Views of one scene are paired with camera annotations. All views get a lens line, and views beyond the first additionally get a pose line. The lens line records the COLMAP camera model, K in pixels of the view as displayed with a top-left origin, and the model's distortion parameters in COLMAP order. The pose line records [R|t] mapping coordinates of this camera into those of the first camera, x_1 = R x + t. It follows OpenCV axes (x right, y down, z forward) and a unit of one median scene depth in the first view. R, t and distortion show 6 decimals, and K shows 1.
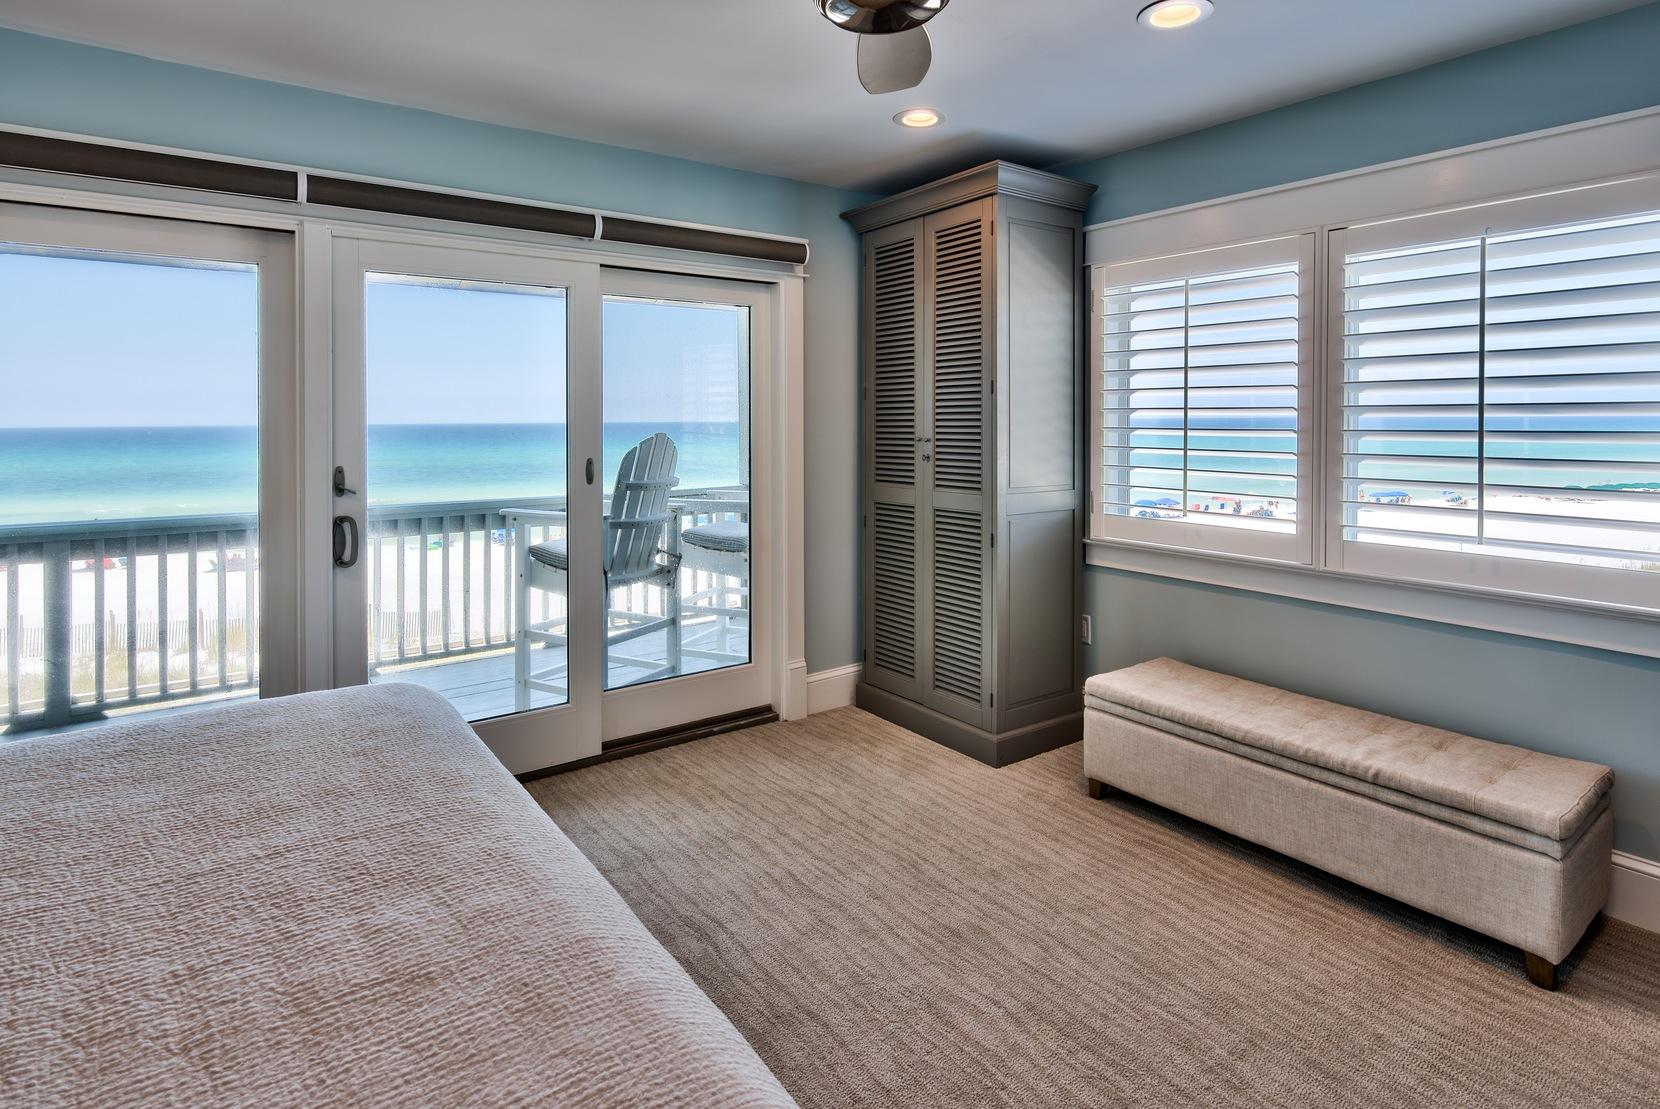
lens RADIAL K [[846.5, 0, 782.9], [0, 846.5, 429.8], [0, 0, 1]] dist [0.007846, -0.000891]
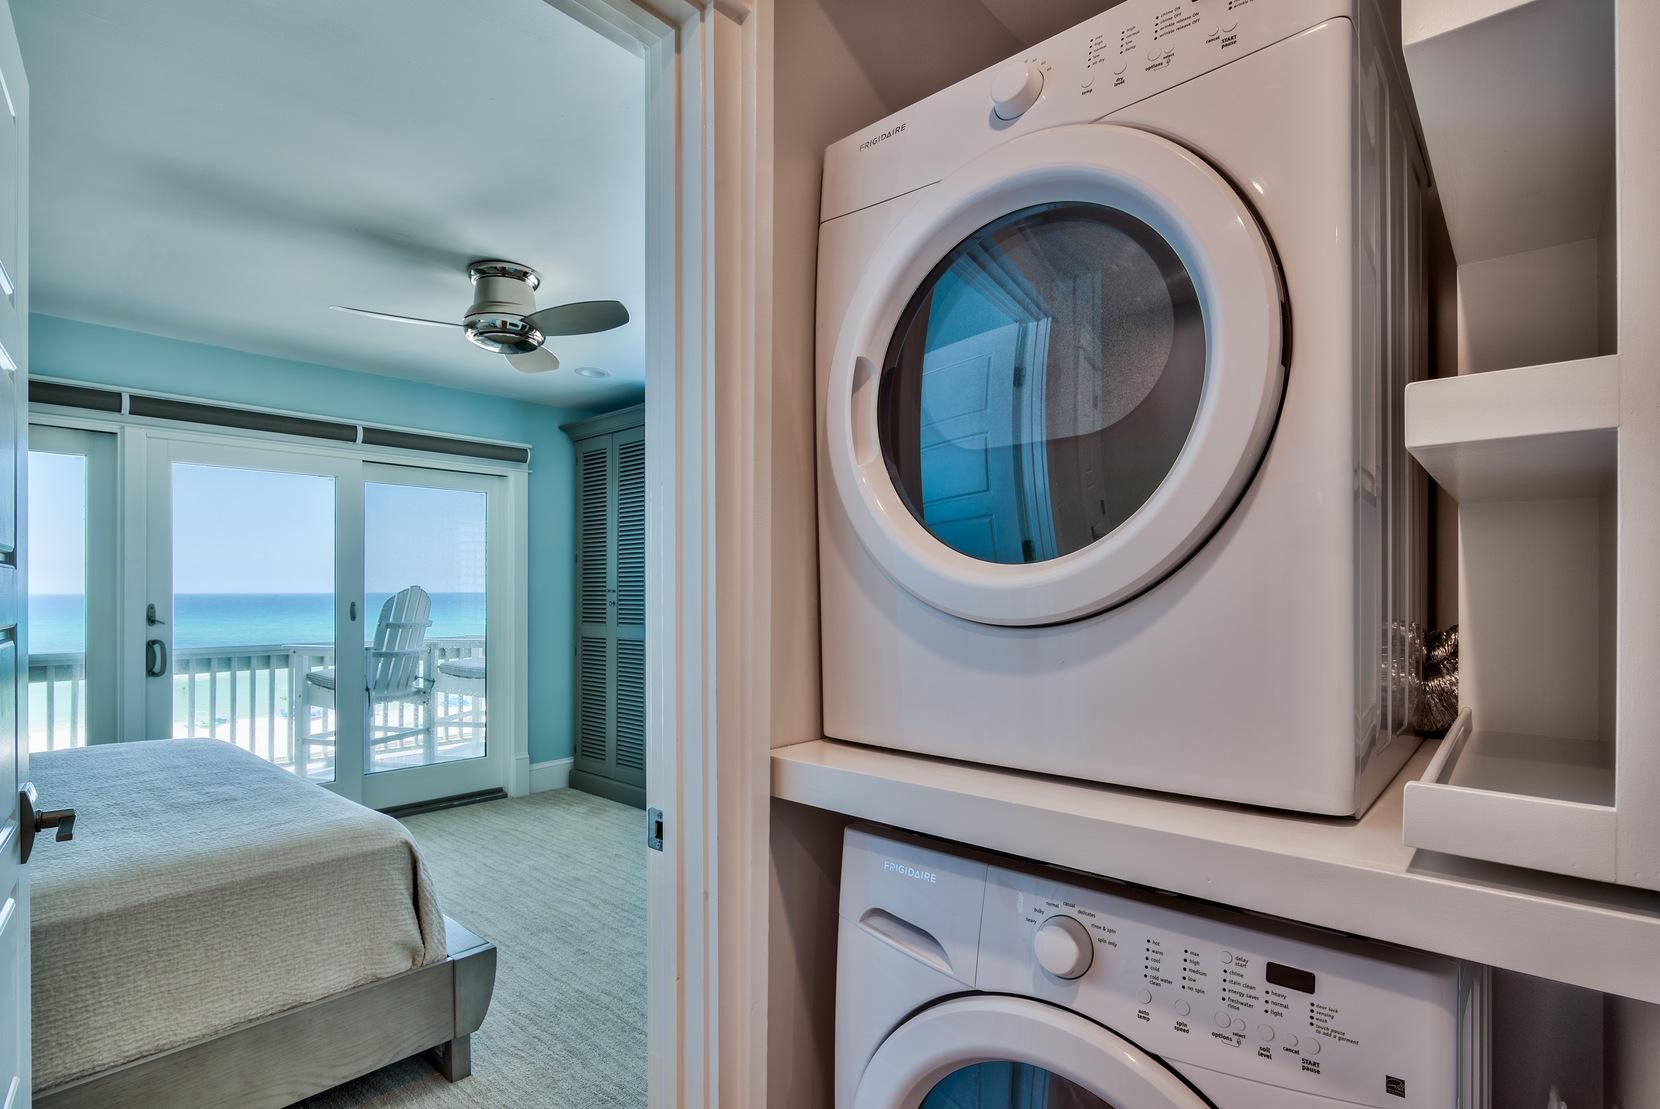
lens RADIAL K [[846.5, 0, 781.6], [0, 846.5, 600.3], [0, 0, 1]] dist [0.007846, -0.000891]
pose [[0.979826, 0.004163, 0.199809, 0.161063], [-0.003778, 0.999990, -0.002309, 0.029183], [-0.199817, 0.001507, 0.979832, -0.439910]]
